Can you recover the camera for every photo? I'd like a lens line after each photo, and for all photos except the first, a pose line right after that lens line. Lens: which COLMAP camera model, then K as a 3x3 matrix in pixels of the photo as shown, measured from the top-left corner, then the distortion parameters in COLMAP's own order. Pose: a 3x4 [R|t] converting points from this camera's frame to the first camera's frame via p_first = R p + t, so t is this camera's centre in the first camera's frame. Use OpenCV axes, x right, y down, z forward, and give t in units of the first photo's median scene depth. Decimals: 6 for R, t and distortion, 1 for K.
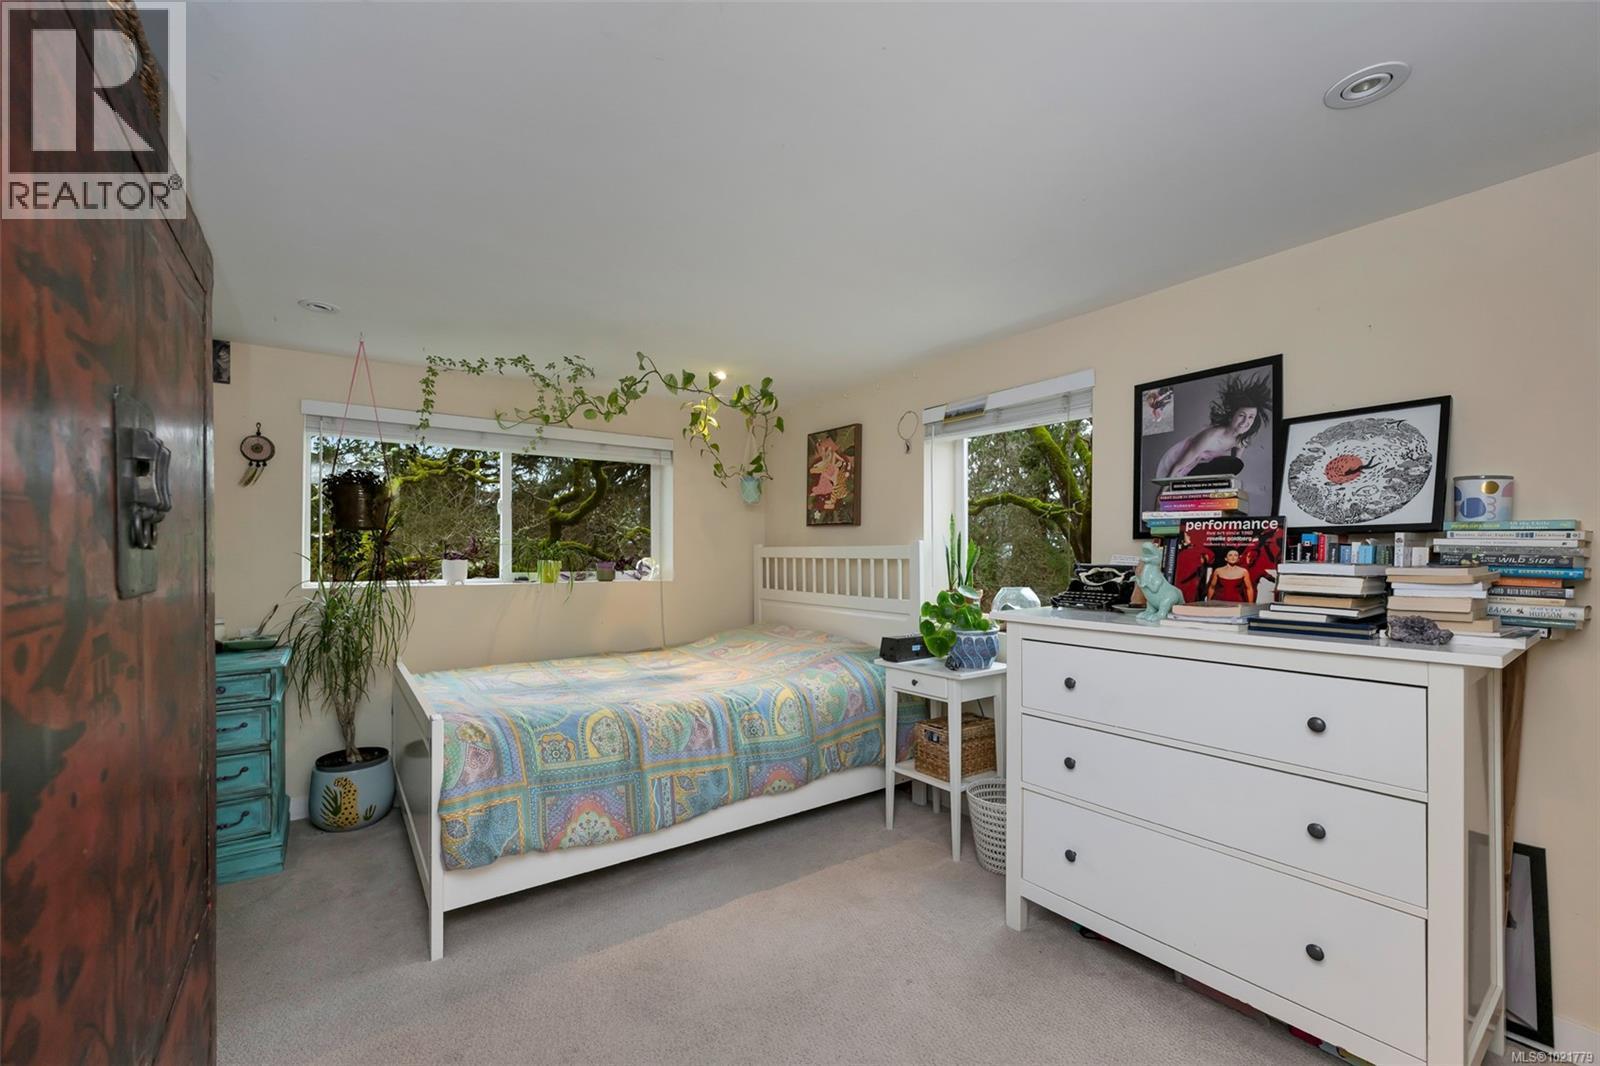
lens RADIAL K [[651.8, 0, 799.9], [0, 651.8, 520.2], [0, 0, 1]] dist [-0.000418, 0.000651]
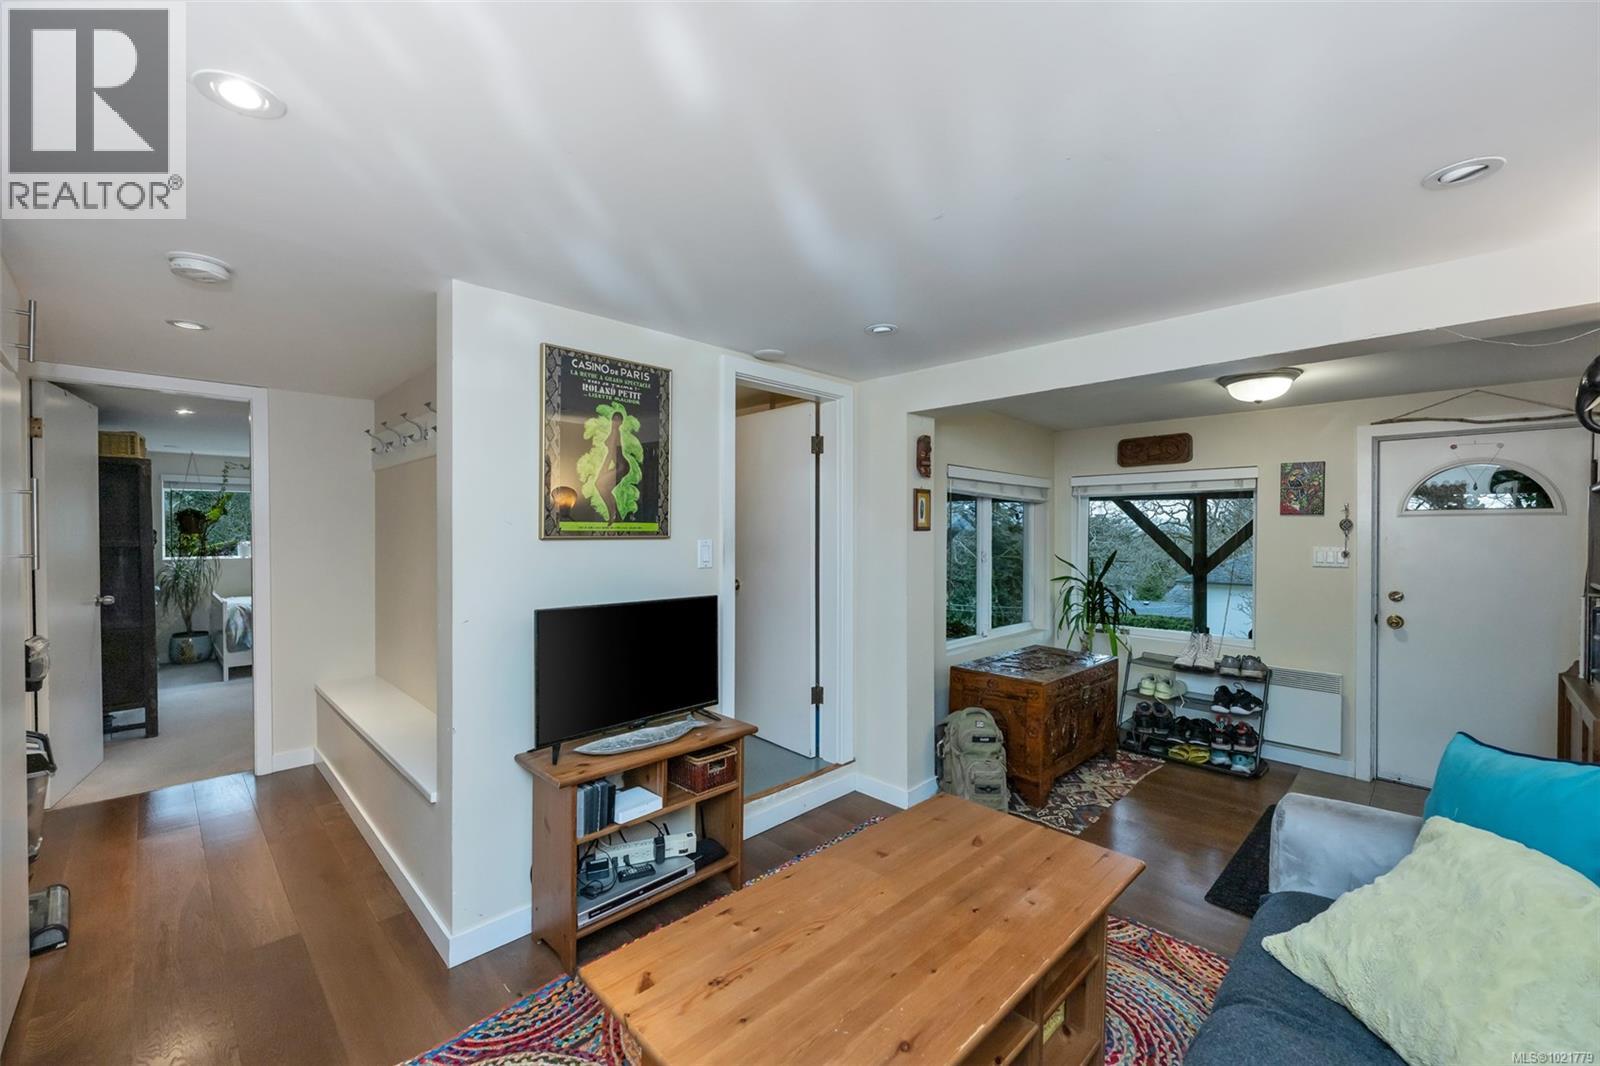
lens RADIAL K [[651.8, 0, 799.9], [0, 651.8, 520.2], [0, 0, 1]] dist [-0.000418, 0.000651]
pose [[0.986210, 0.008835, 0.165263, 1.001044], [-0.014928, 0.999252, 0.035665, -0.140113], [-0.164825, -0.037640, 0.985604, -1.531749]]
